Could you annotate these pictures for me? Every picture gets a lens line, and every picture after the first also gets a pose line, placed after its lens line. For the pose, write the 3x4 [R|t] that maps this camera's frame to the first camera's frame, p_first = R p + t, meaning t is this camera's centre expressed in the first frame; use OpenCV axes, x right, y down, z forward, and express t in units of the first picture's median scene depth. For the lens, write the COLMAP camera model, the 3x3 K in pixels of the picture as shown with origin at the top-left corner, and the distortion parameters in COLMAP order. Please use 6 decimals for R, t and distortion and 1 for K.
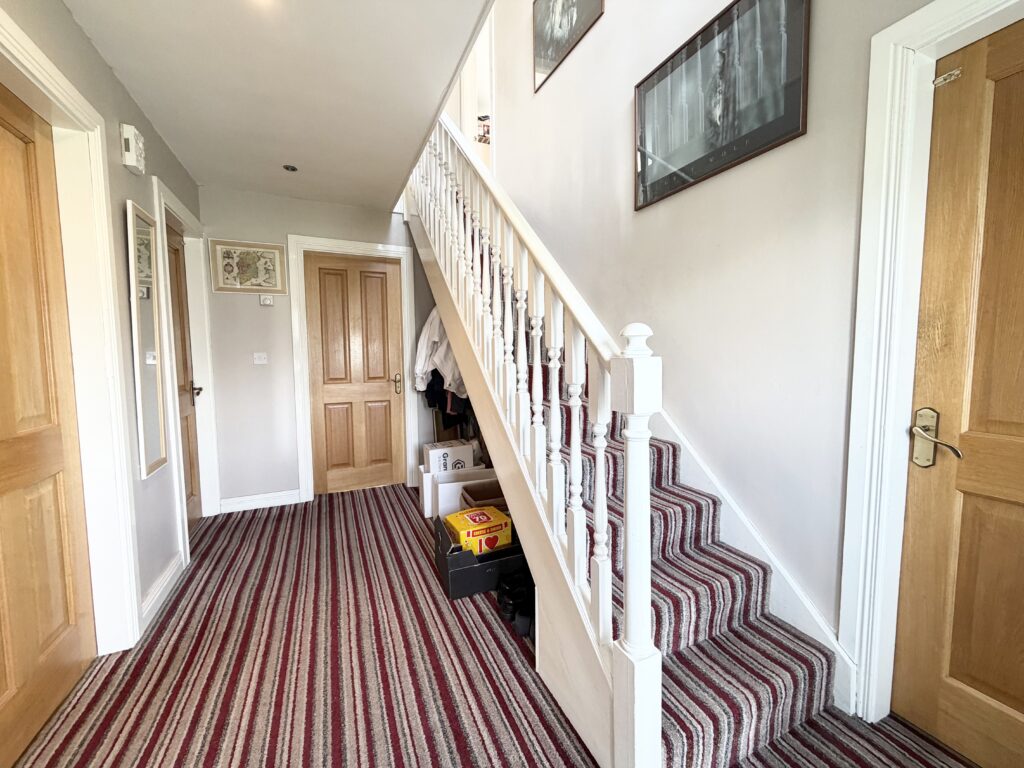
lens RADIAL K [[410.1, 0, 513.3], [0, 410.1, 383.8], [0, 0, 1]] dist [0.000261, -0.000166]
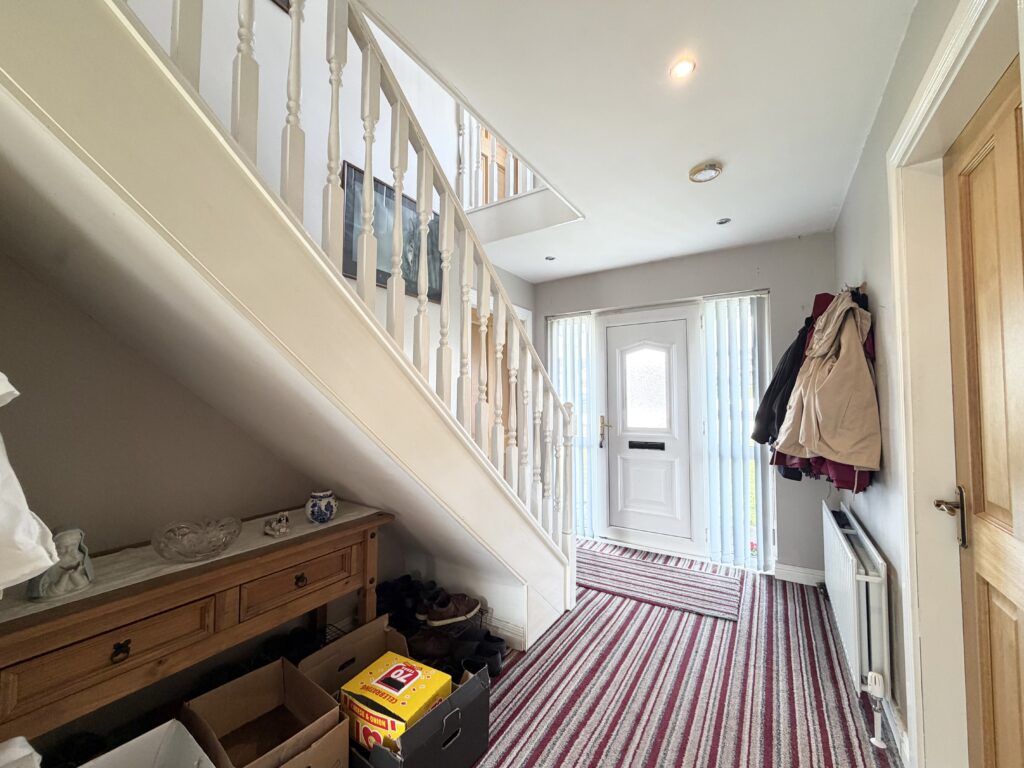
lens RADIAL K [[410.1, 0, 510.4], [0, 410.1, 383.1], [0, 0, 1]] dist [0.000261, -0.000166]
pose [[-0.546768, 0.046545, 0.835990, -1.063123], [0.069664, 0.997521, -0.009976, -0.164615], [-0.834381, 0.052784, -0.548655, 1.707247]]
